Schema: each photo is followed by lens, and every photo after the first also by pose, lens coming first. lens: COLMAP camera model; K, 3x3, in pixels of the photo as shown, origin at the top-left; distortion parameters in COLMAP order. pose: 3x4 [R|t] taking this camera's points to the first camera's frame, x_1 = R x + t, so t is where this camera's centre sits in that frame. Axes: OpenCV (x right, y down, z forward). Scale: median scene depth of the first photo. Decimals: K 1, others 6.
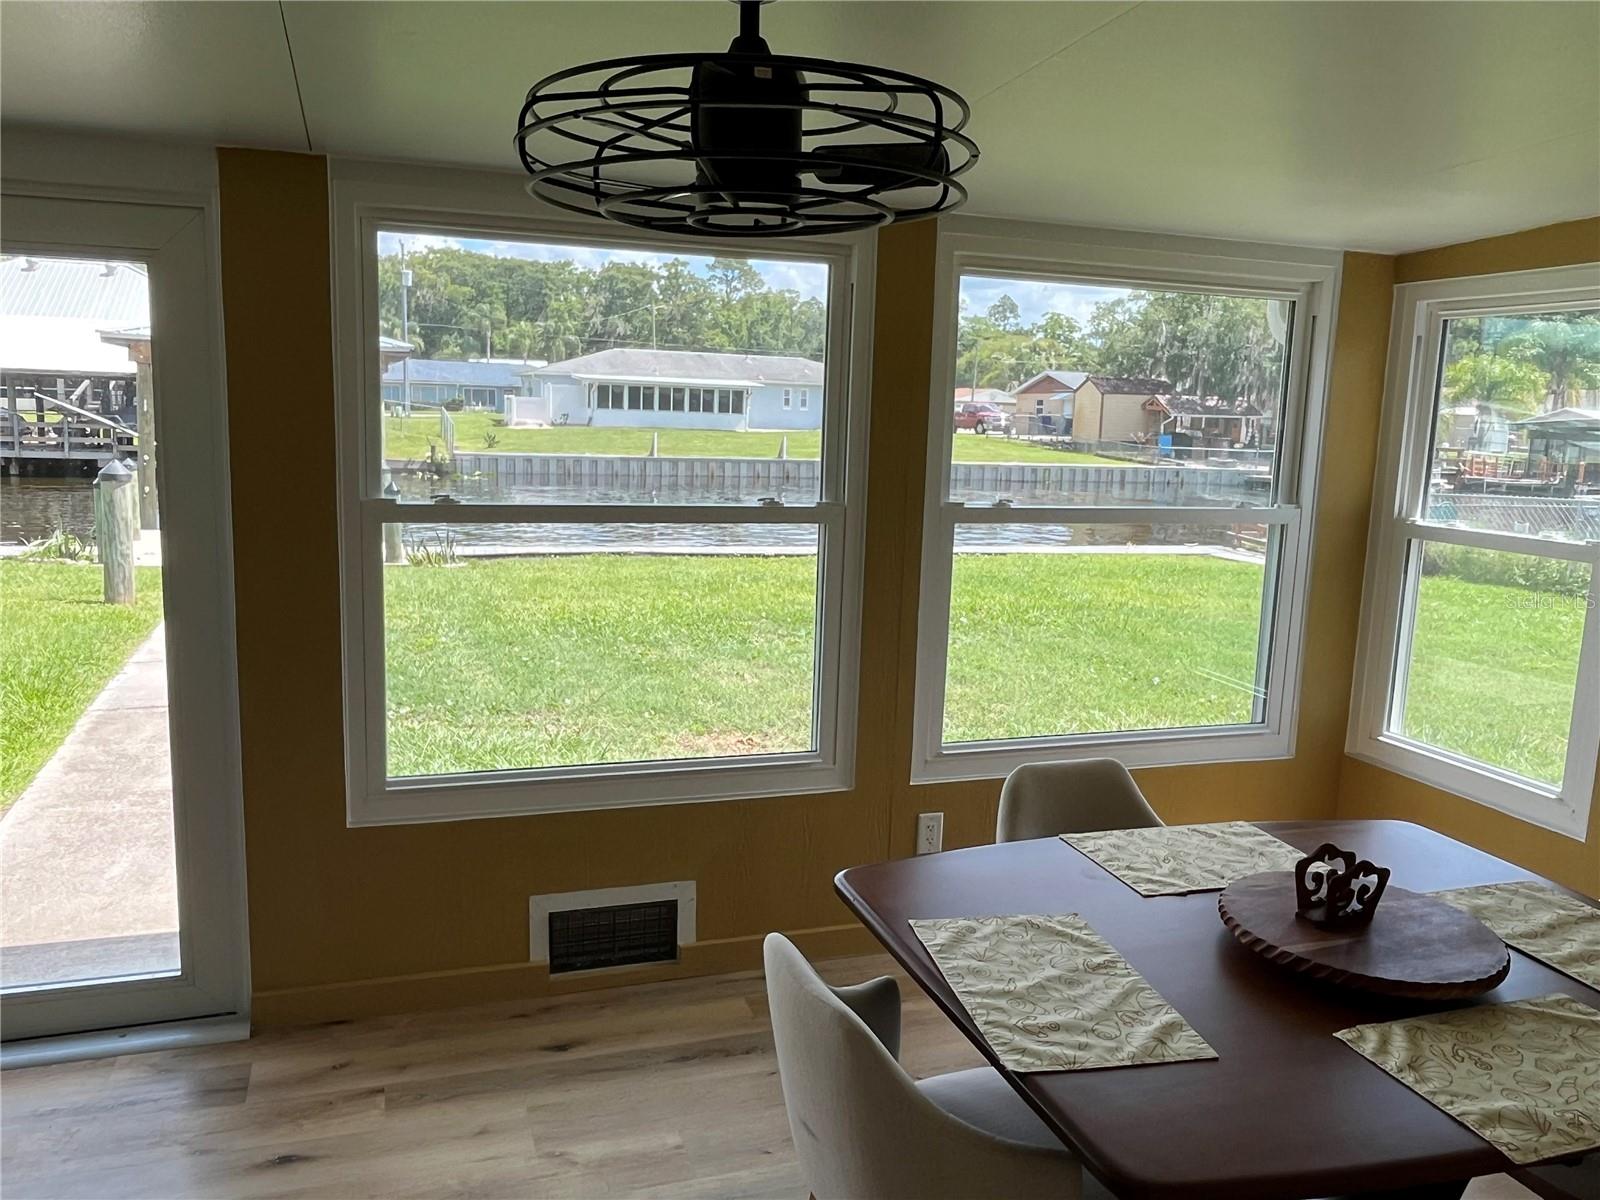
lens RADIAL K [[1237.3, 0, 793.1], [0, 1237.3, 600.2], [0, 0, 1]] dist [0.007140, -0.012953]
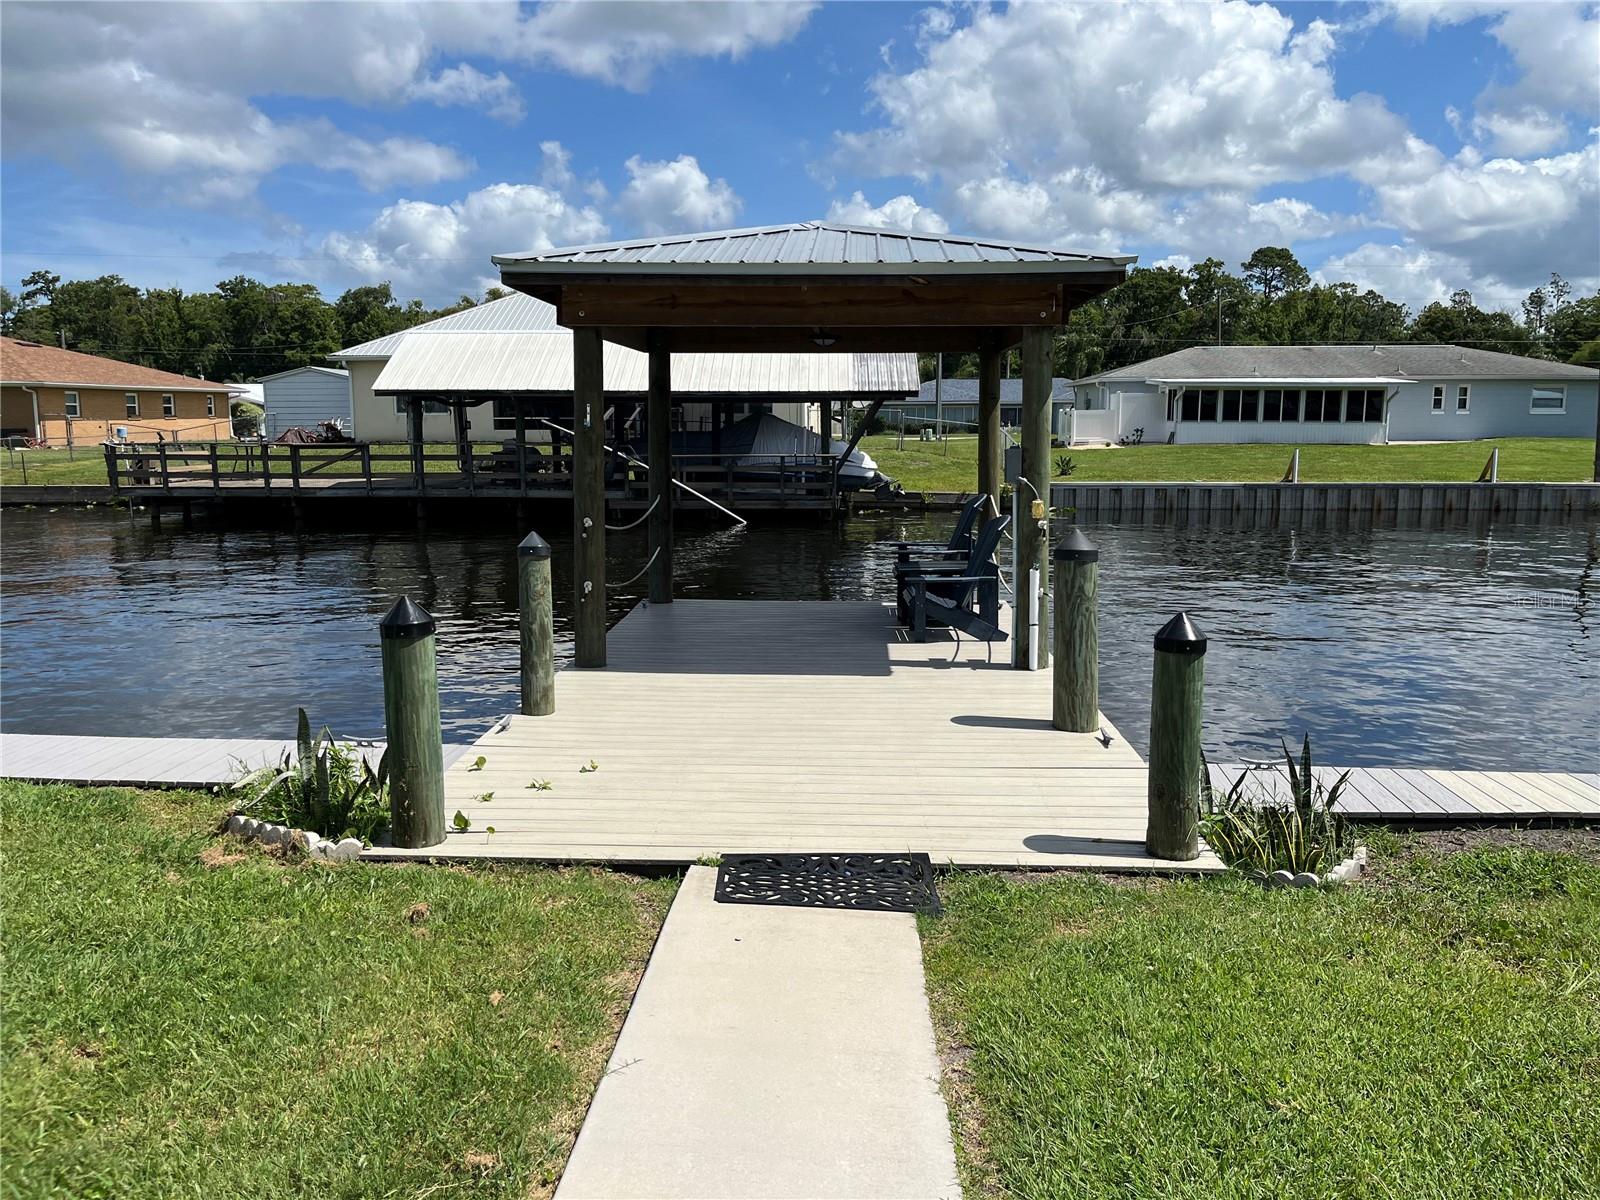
lens RADIAL K [[1206.2, 0, 804.5], [0, 1206.2, 603.7], [0, 0, 1]] dist [0.066823, -0.087082]
pose [[0.925142, 0.024262, -0.378844, -0.081528], [-0.028210, 0.999590, -0.004873, -0.026734], [0.378570, 0.015195, 0.925448, 0.185913]]
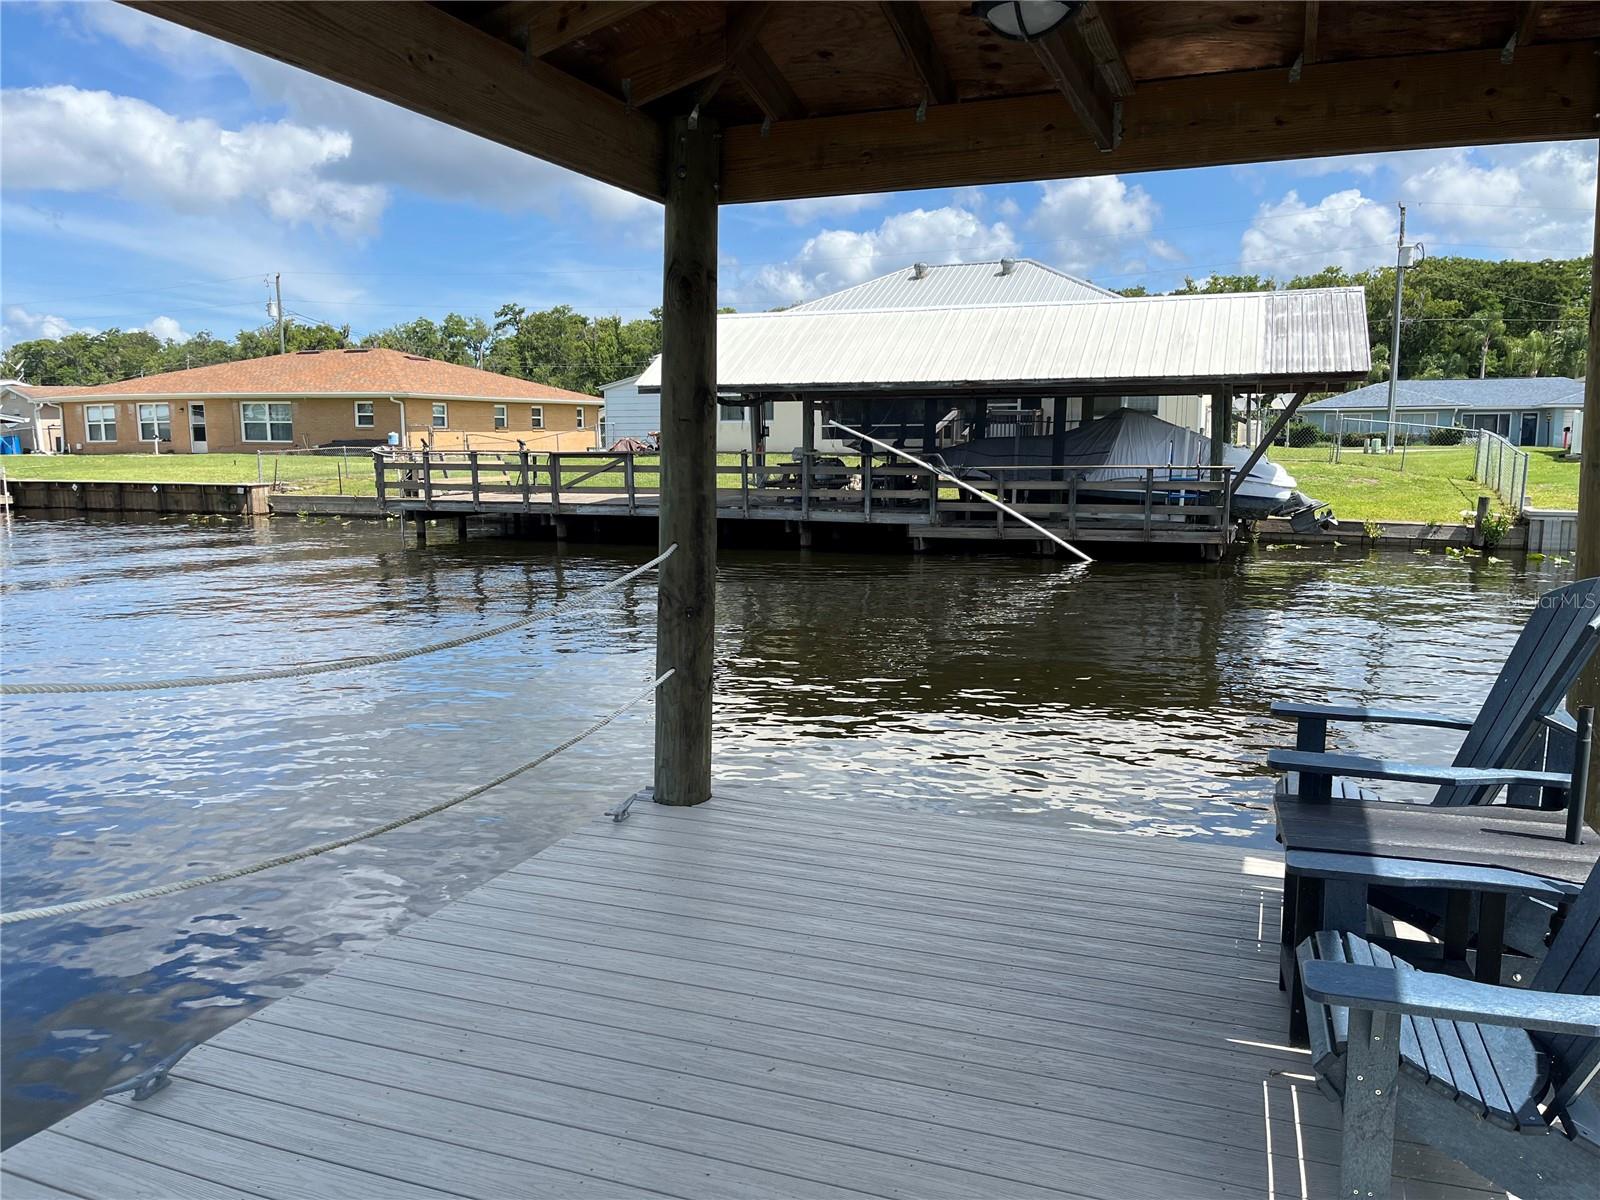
lens RADIAL K [[1219.8, 0, 775.4], [0, 1219.8, 603.5], [0, 0, 1]] dist [0.065680, -0.111752]
pose [[0.743524, 0.055652, -0.666389, -0.118522], [-0.077138, 0.997016, -0.002804, -0.040170], [0.664245, 0.053489, 0.745599, 0.298816]]
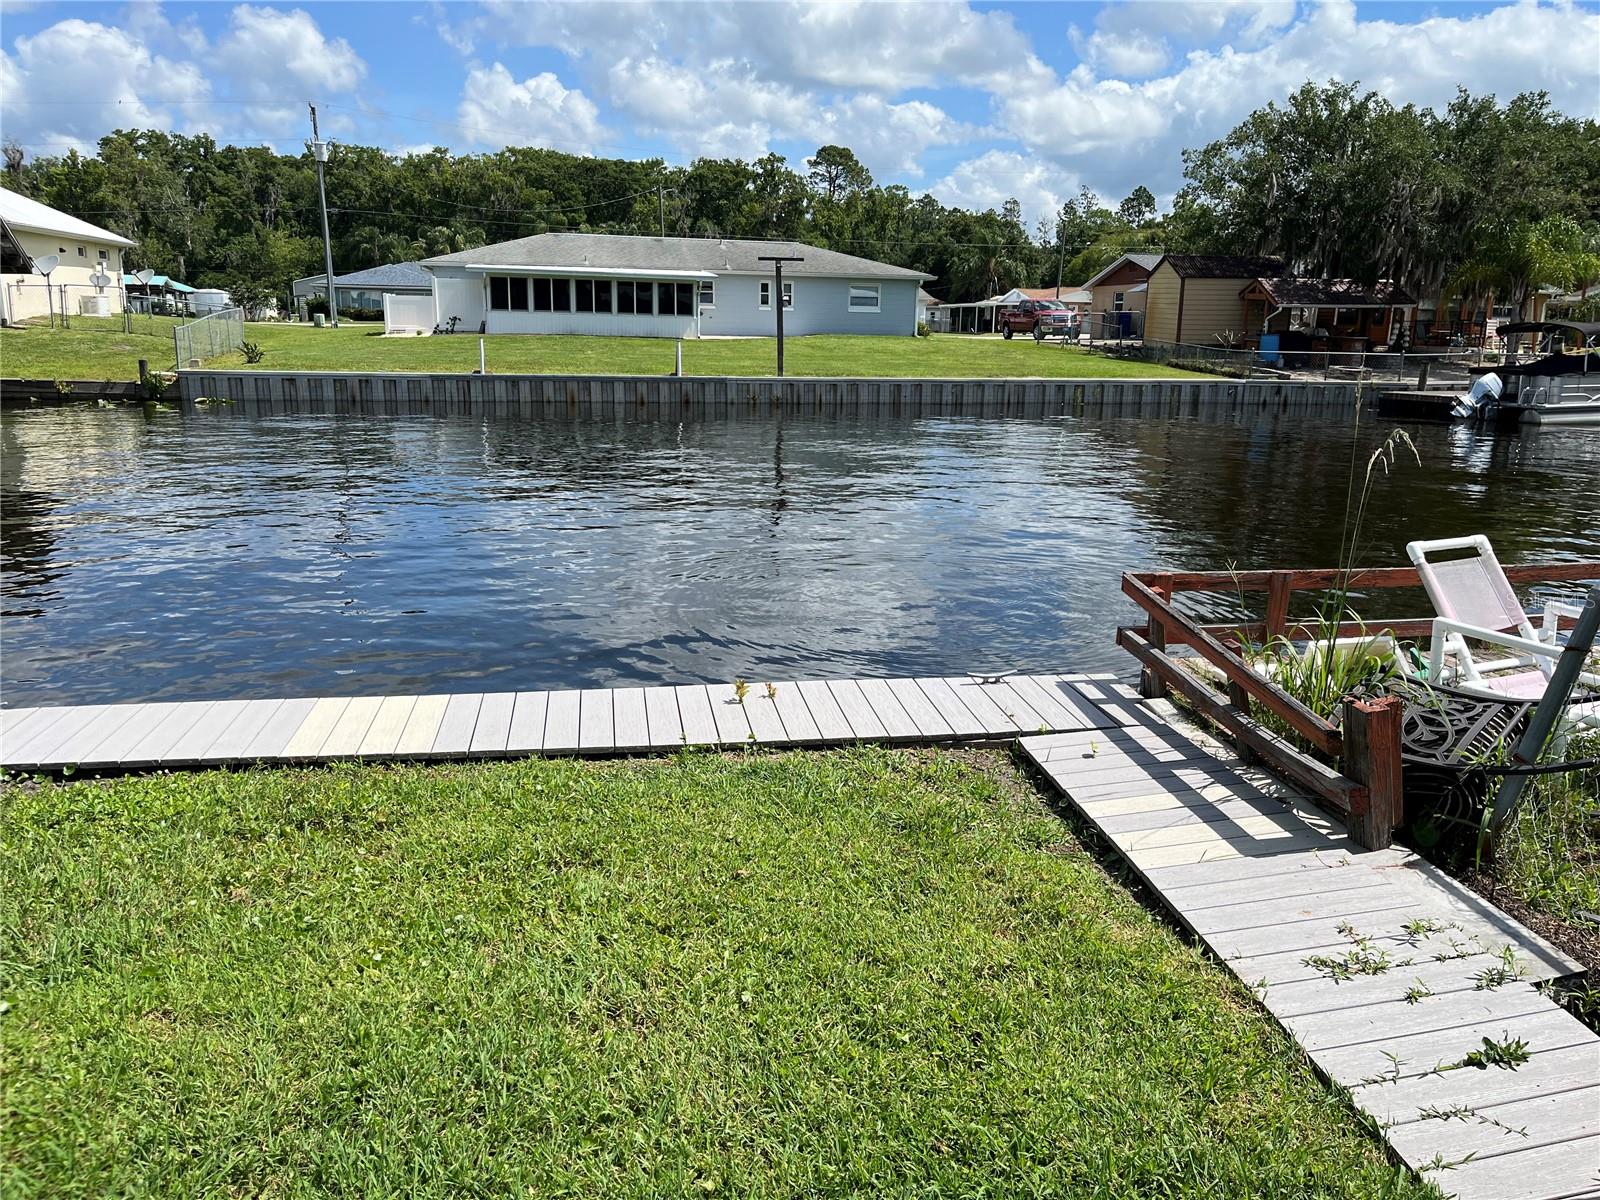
lens RADIAL K [[1206.2, 0, 804.5], [0, 1206.2, 603.7], [0, 0, 1]] dist [0.066823, -0.087082]
pose [[0.993924, 0.010684, -0.109553, 0.110819], [-0.002430, 0.997165, 0.075203, -0.030338], [0.110046, -0.074480, 0.991132, 0.259097]]
